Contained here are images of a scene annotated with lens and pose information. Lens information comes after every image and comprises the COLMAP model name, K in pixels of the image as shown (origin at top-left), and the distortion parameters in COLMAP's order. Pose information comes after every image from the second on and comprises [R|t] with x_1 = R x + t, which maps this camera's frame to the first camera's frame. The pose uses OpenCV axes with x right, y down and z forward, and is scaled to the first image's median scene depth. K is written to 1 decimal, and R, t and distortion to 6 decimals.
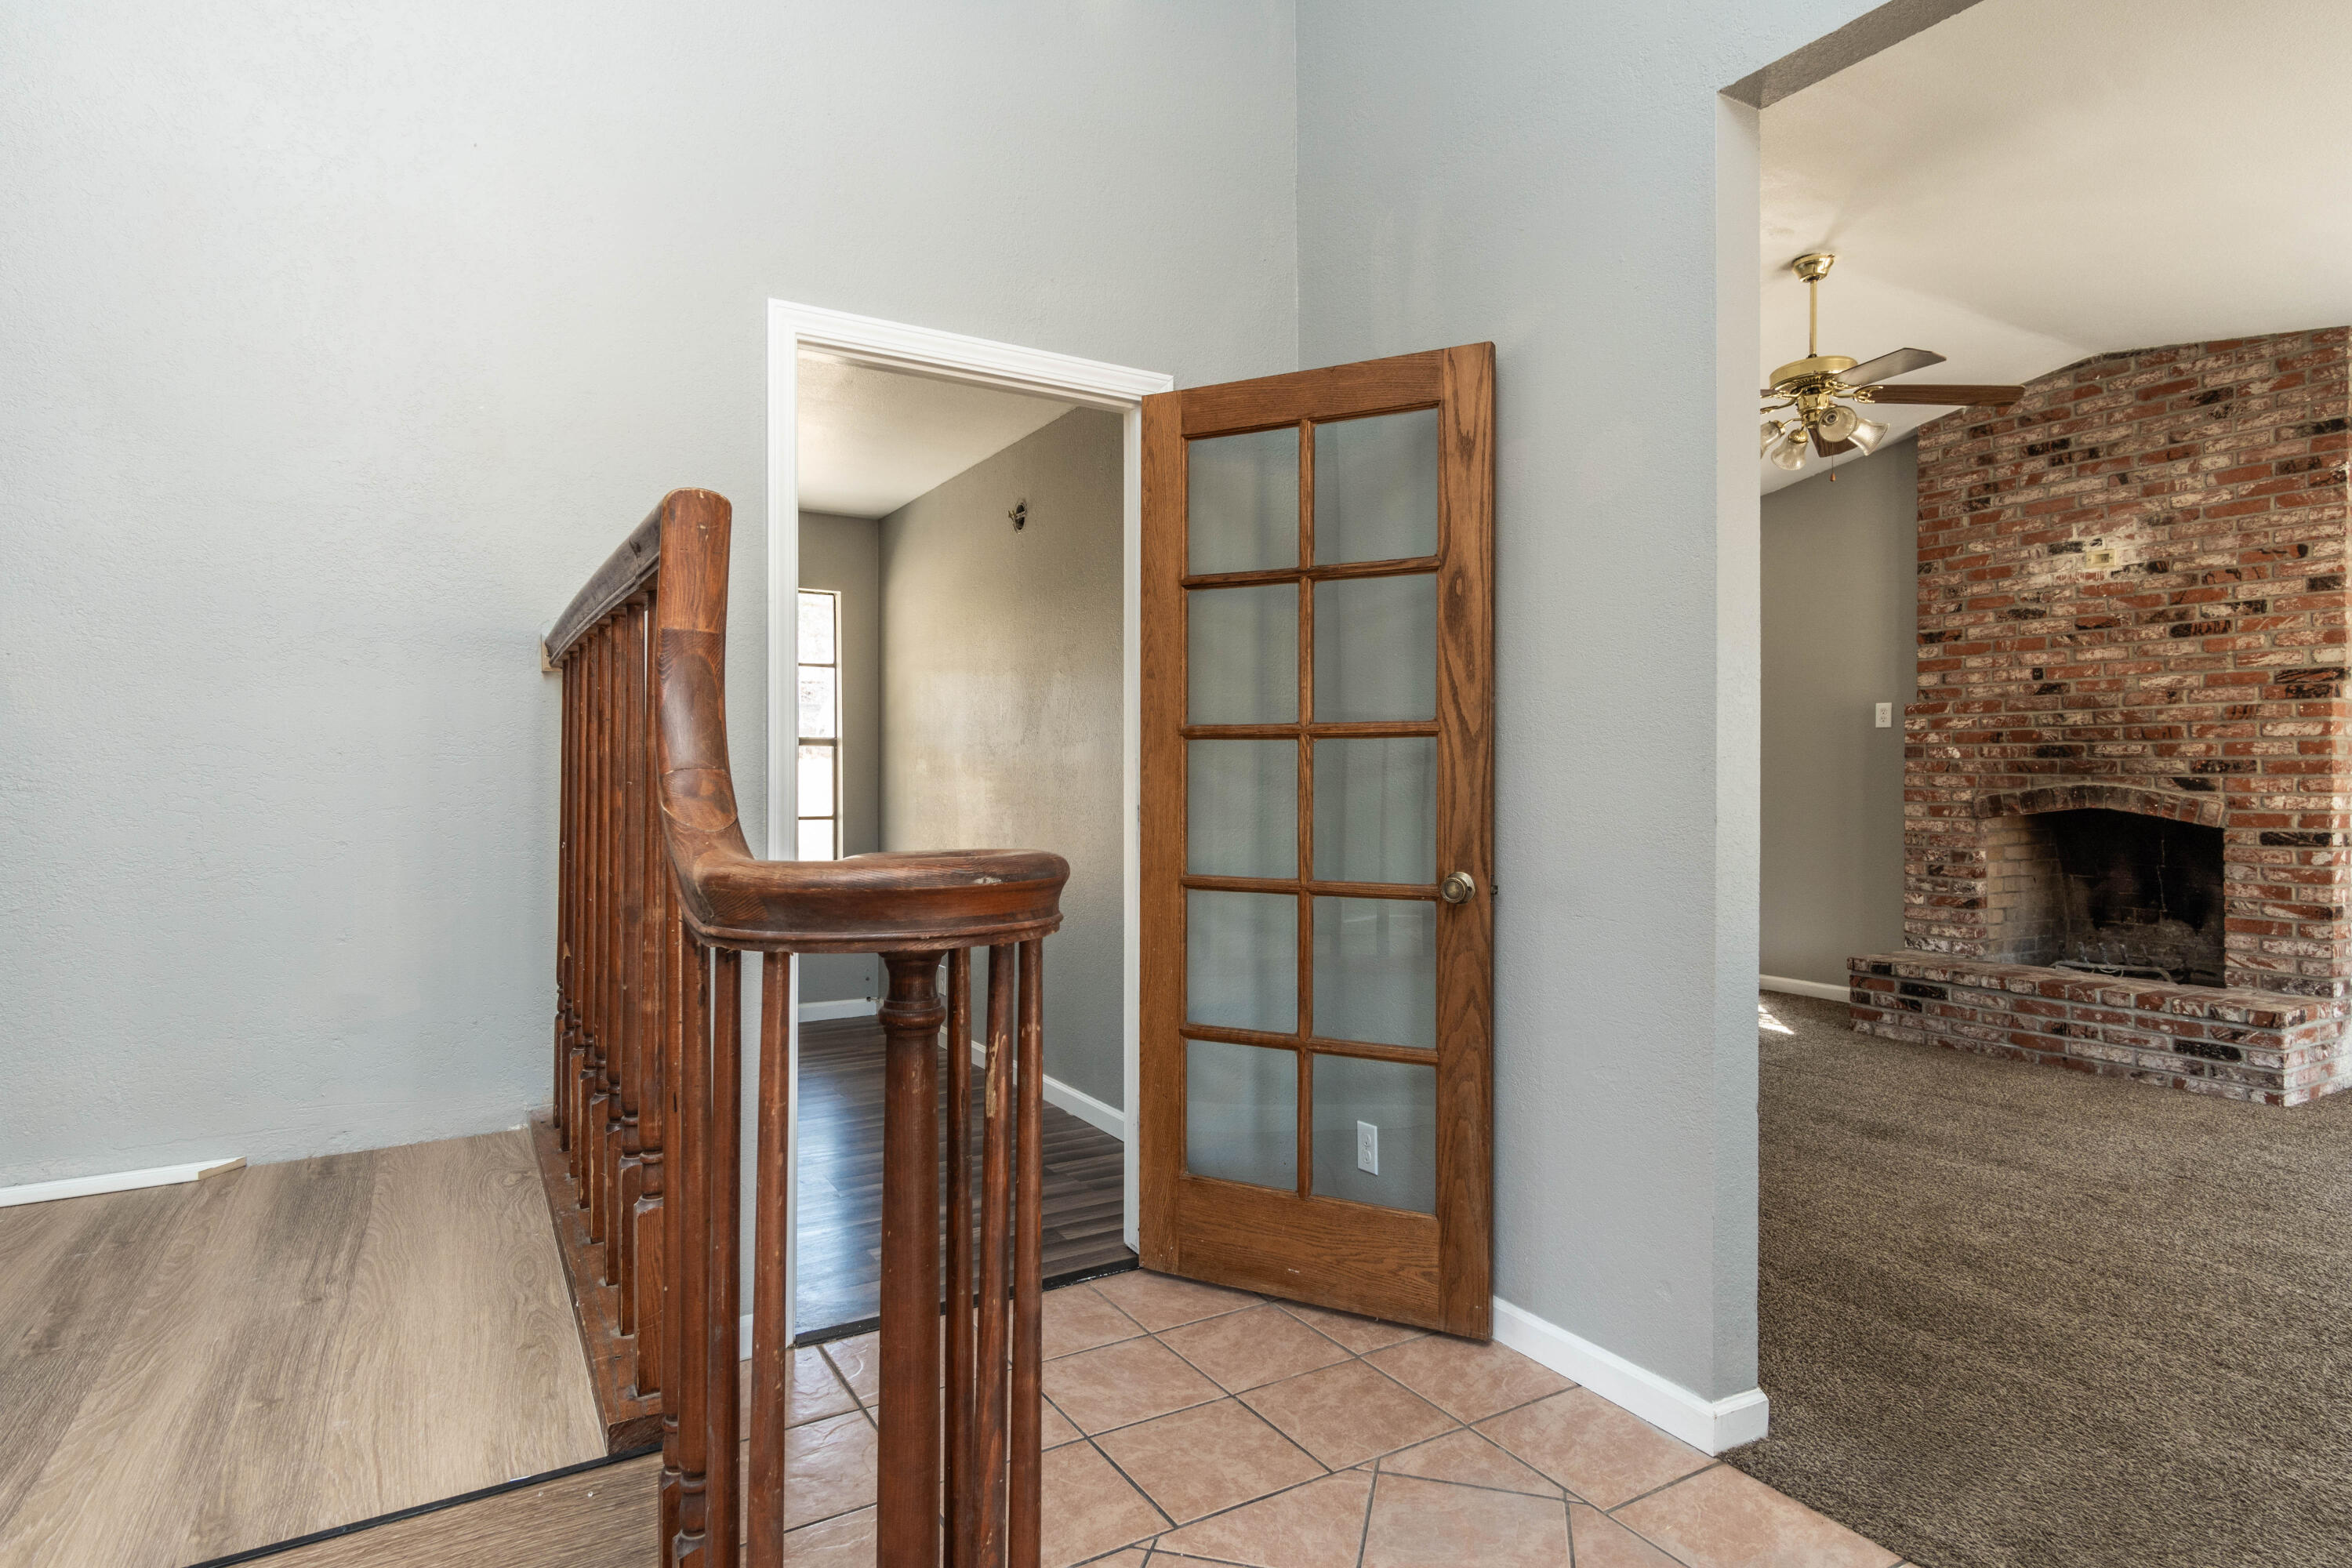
lens RADIAL K [[1249.2, 0, 1167.8], [0, 1249.2, 779.5], [0, 0, 1]] dist [0.001551, 0.003812]
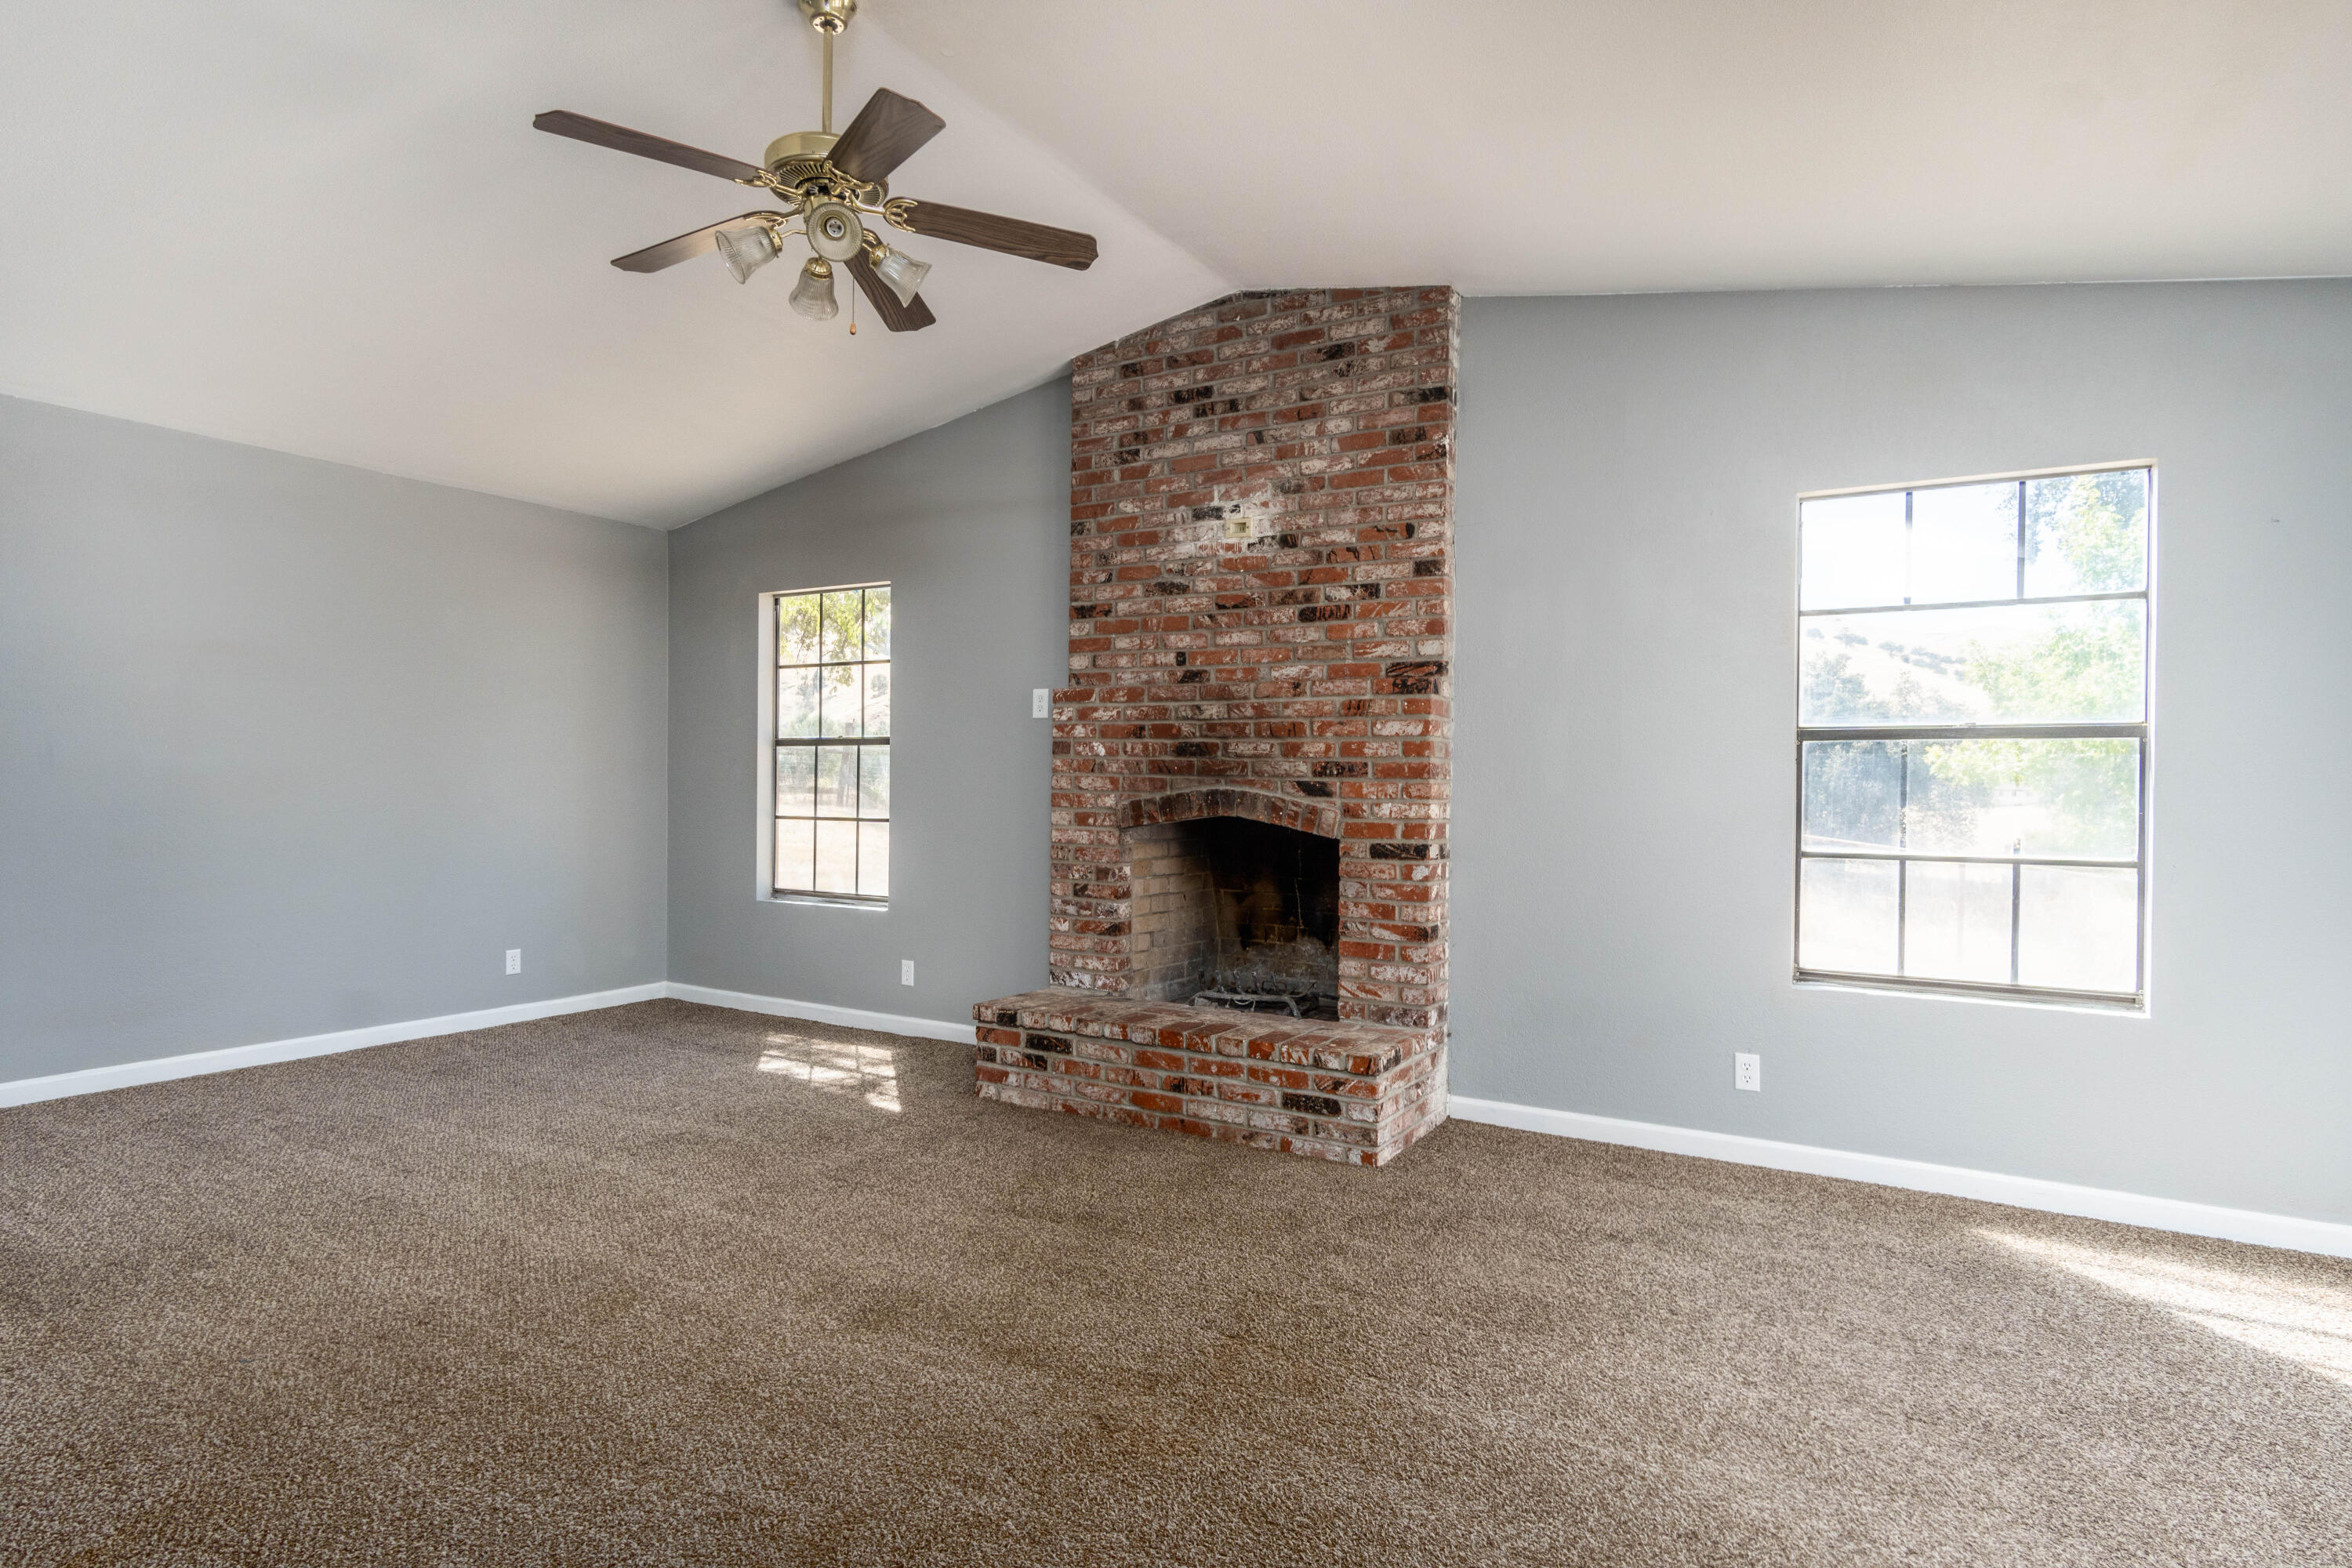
lens RADIAL K [[1234.6, 0, 1176.0], [0, 1234.6, 784.0], [0, 0, 1]] dist [0.000869, 0.000430]
pose [[0.876430, 0.009386, 0.481438, 0.299840], [-0.011379, 0.999935, 0.001220, 0.000252], [-0.481395, -0.006547, 0.876479, 0.273197]]
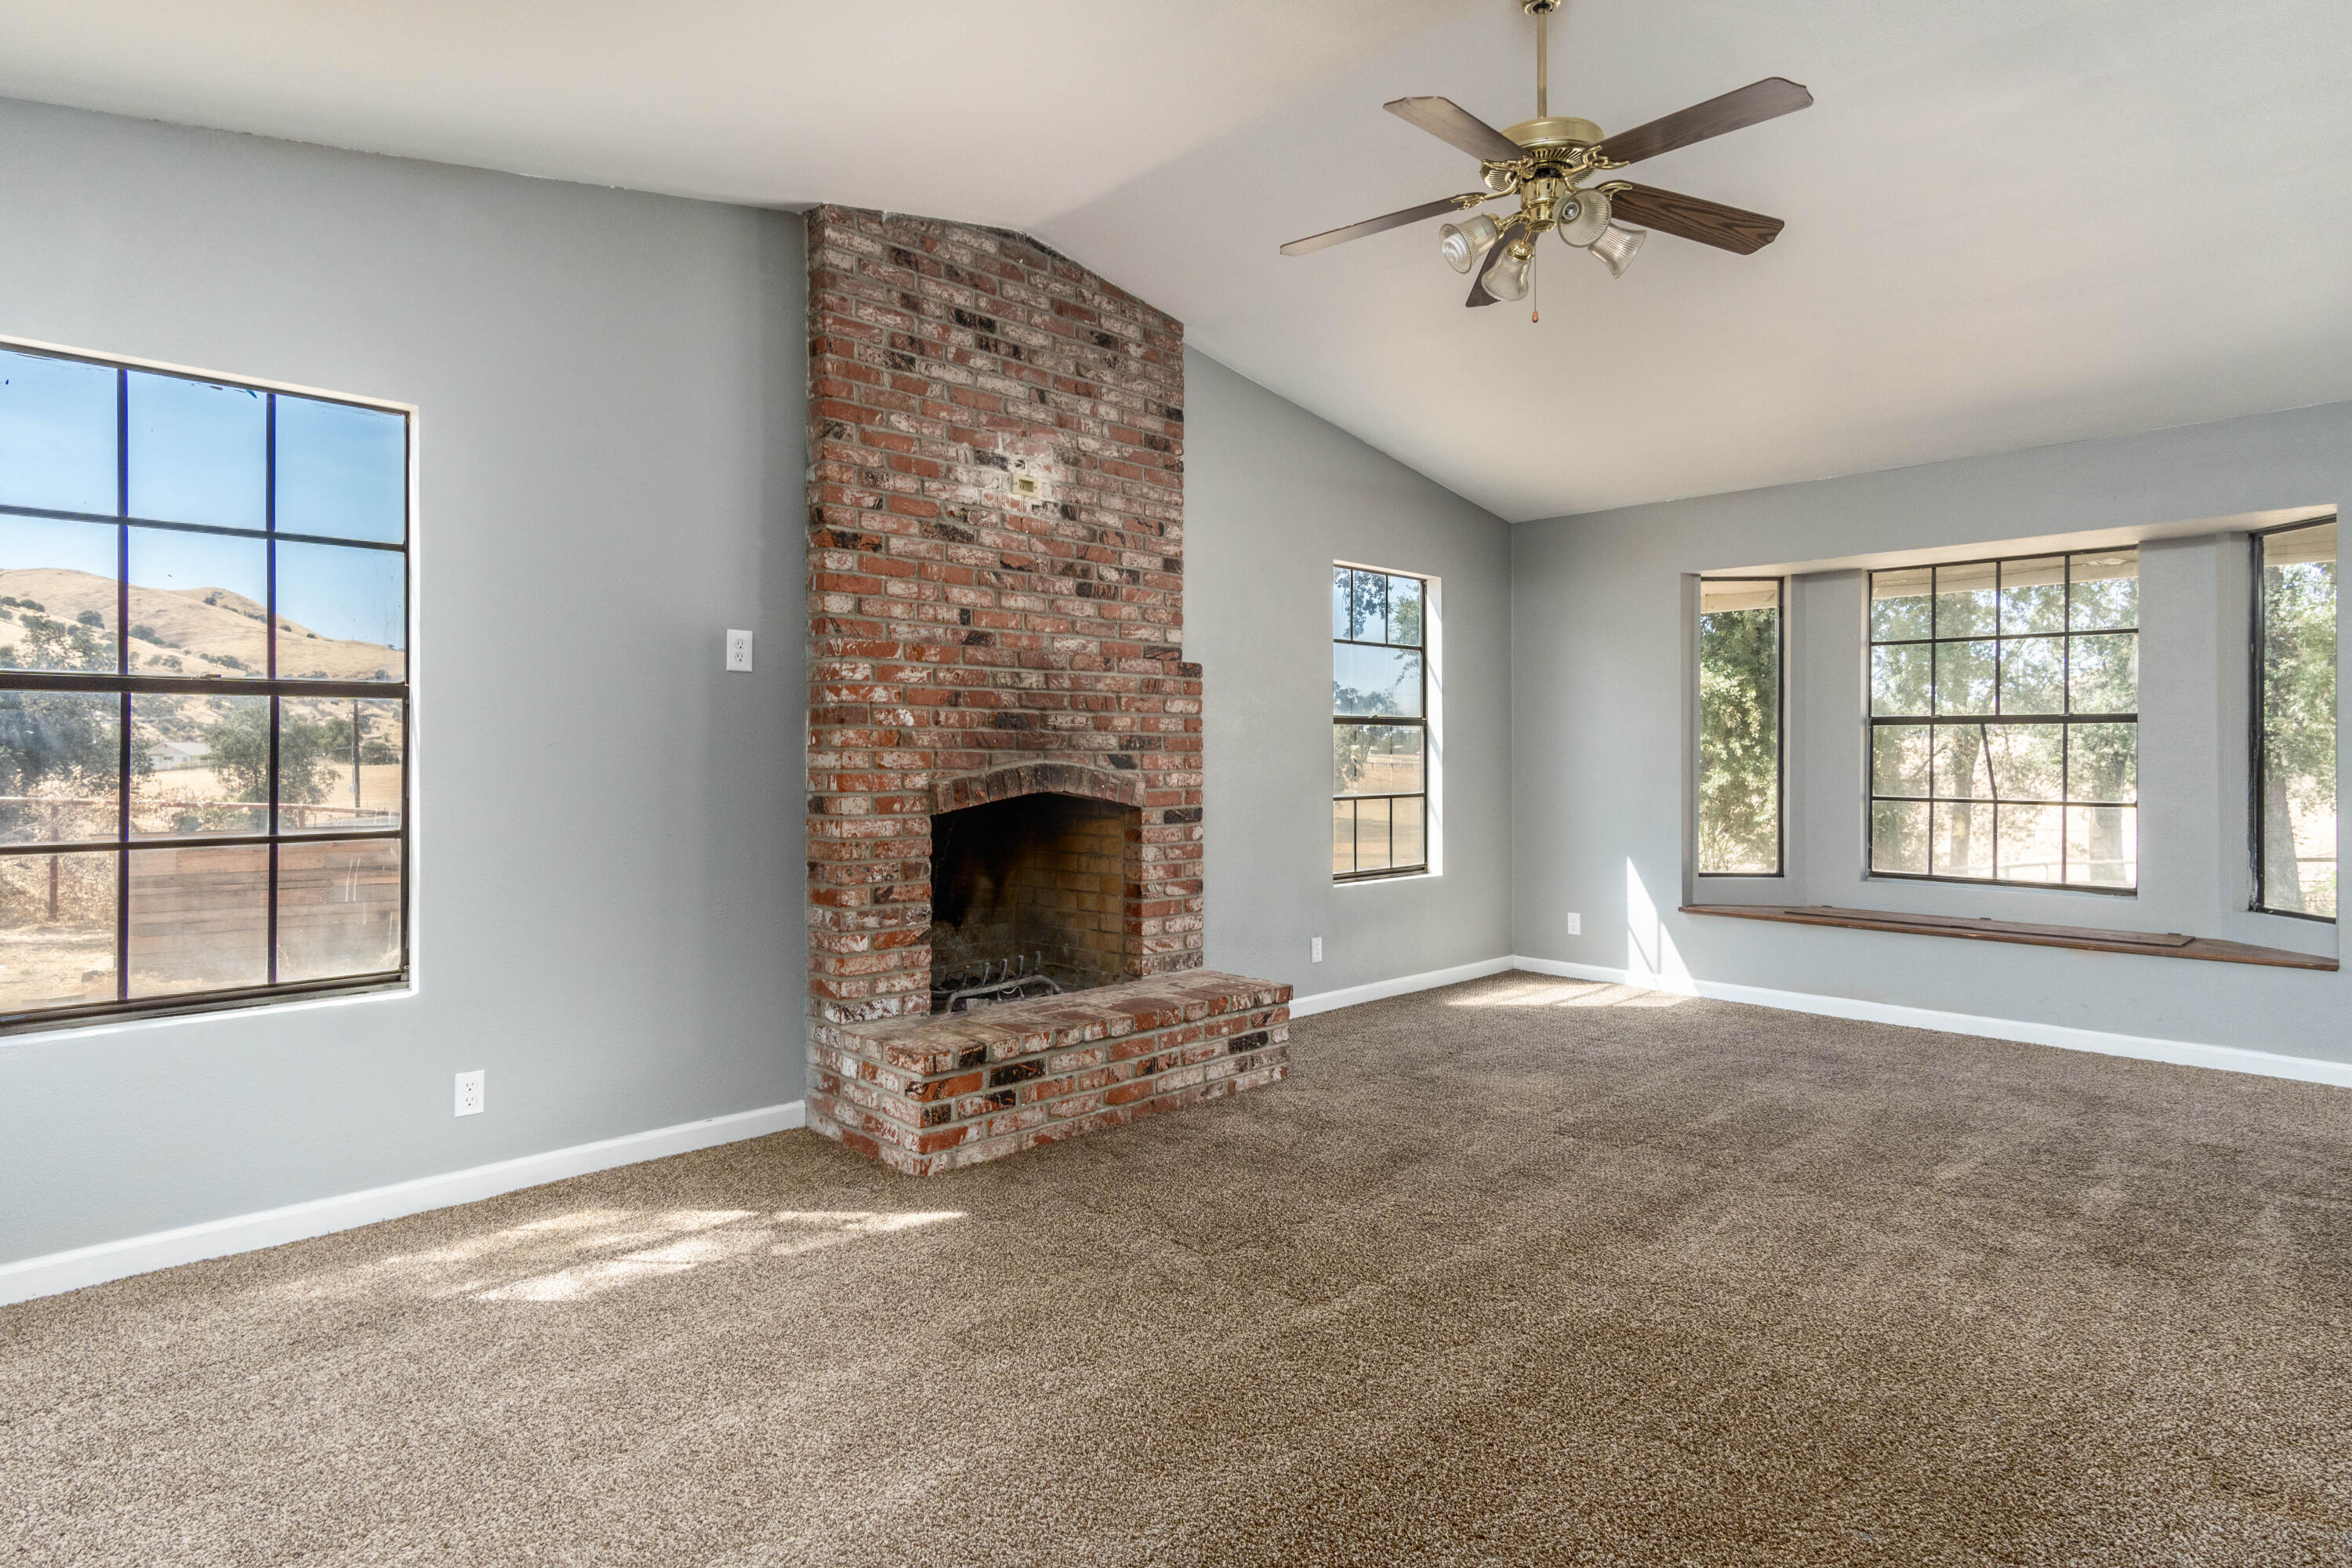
lens RADIAL K [[1258.8, 0, 1176.7], [0, 1258.8, 756.4], [0, 0, 1]] dist [0.001366, 0.000664]
pose [[-0.225645, -0.001135, 0.974209, -0.074689], [0.002170, 0.999996, 0.001668, -0.001514], [-0.974207, 0.002490, -0.225642, 1.096415]]
